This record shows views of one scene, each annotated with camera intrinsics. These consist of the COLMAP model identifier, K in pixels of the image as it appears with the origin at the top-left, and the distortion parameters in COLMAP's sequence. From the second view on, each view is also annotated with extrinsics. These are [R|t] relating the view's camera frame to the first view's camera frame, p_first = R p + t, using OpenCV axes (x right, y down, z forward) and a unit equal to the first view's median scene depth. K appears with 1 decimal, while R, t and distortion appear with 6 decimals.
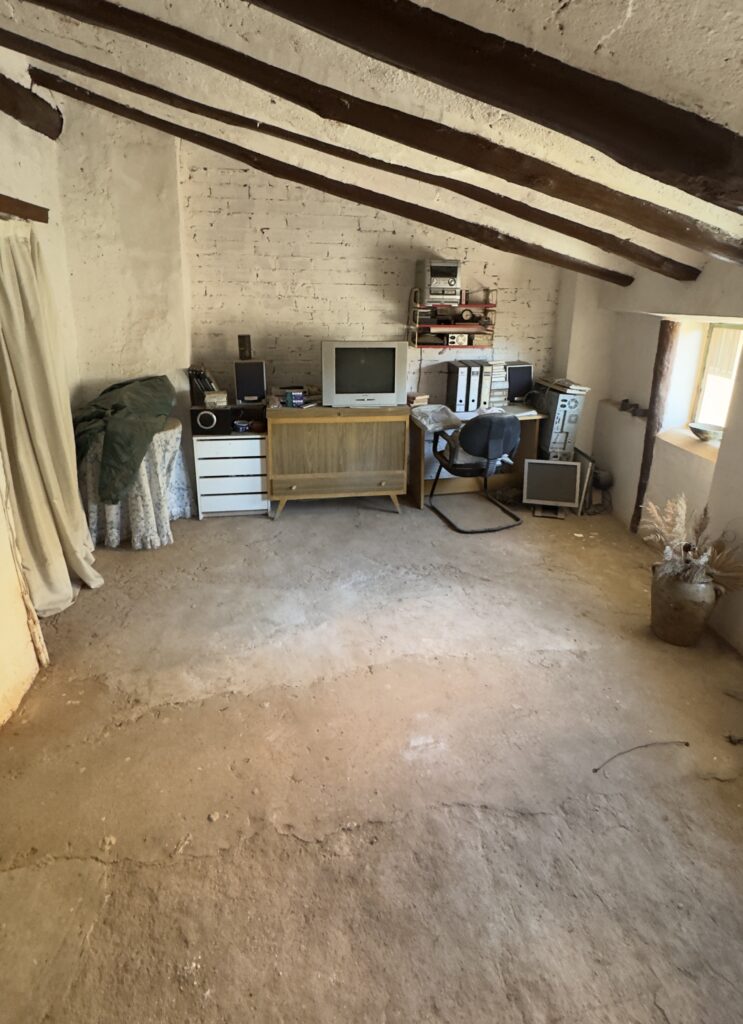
lens RADIAL K [[528.0, 0, 370.3], [0, 528.0, 437.4], [0, 0, 1]] dist [0.001030, 0.000766]
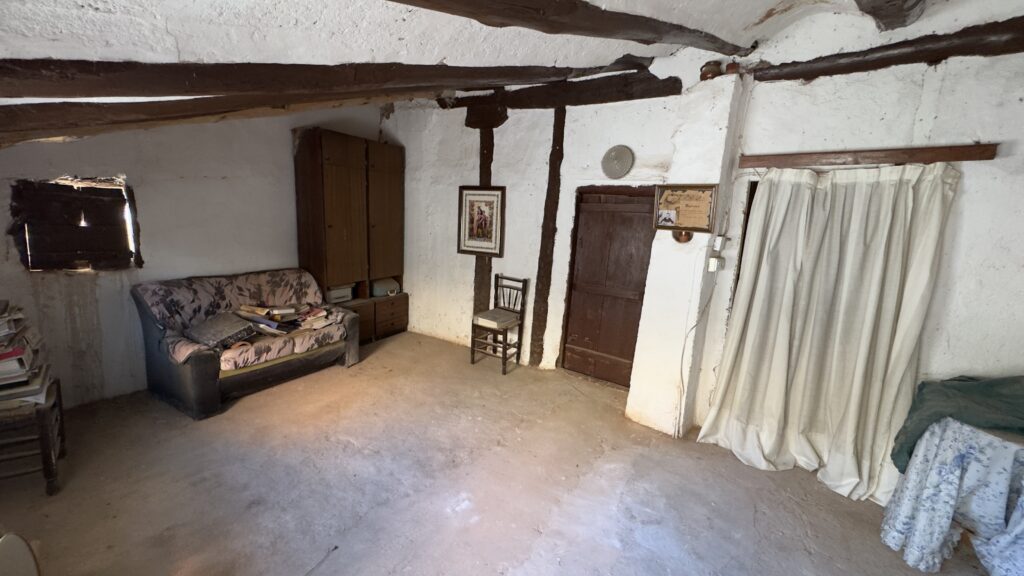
lens RADIAL K [[412.2, 0, 512.0], [0, 412.2, 288.0], [0, 0, 1]] dist [-0.001080, -0.000193]
pose [[-0.752363, 0.038600, -0.657617, 0.351468], [-0.252019, 0.905472, 0.341476, -0.179068], [0.608635, 0.422646, -0.671516, 0.793307]]
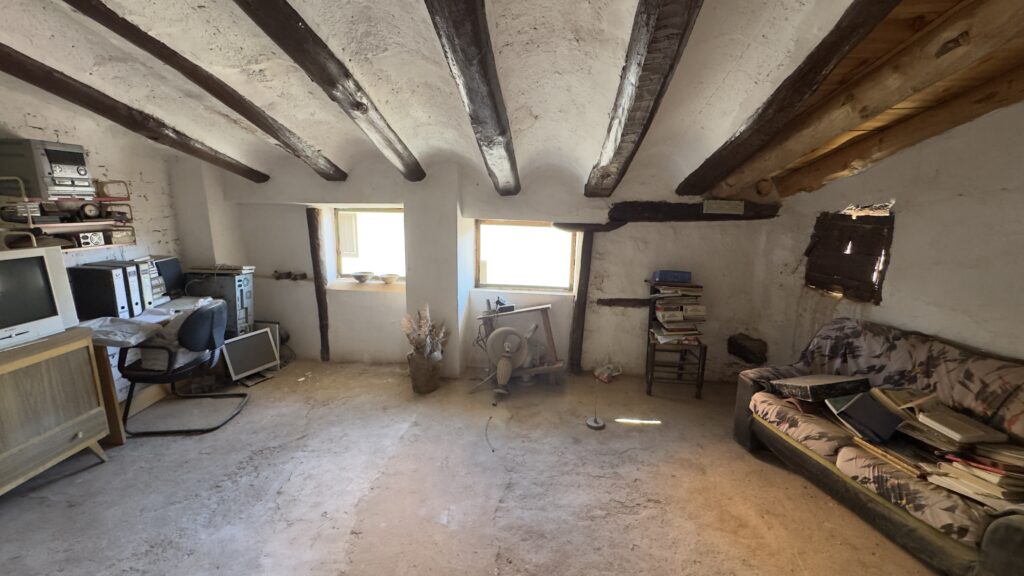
lens RADIAL K [[412.2, 0, 512.0], [0, 412.2, 288.0], [0, 0, 1]] dist [-0.001080, -0.000193]
pose [[0.183389, -0.214697, 0.959309, -0.381529], [0.246073, 0.954817, 0.166651, -0.058421], [-0.951744, 0.205498, 0.227935, 0.241160]]
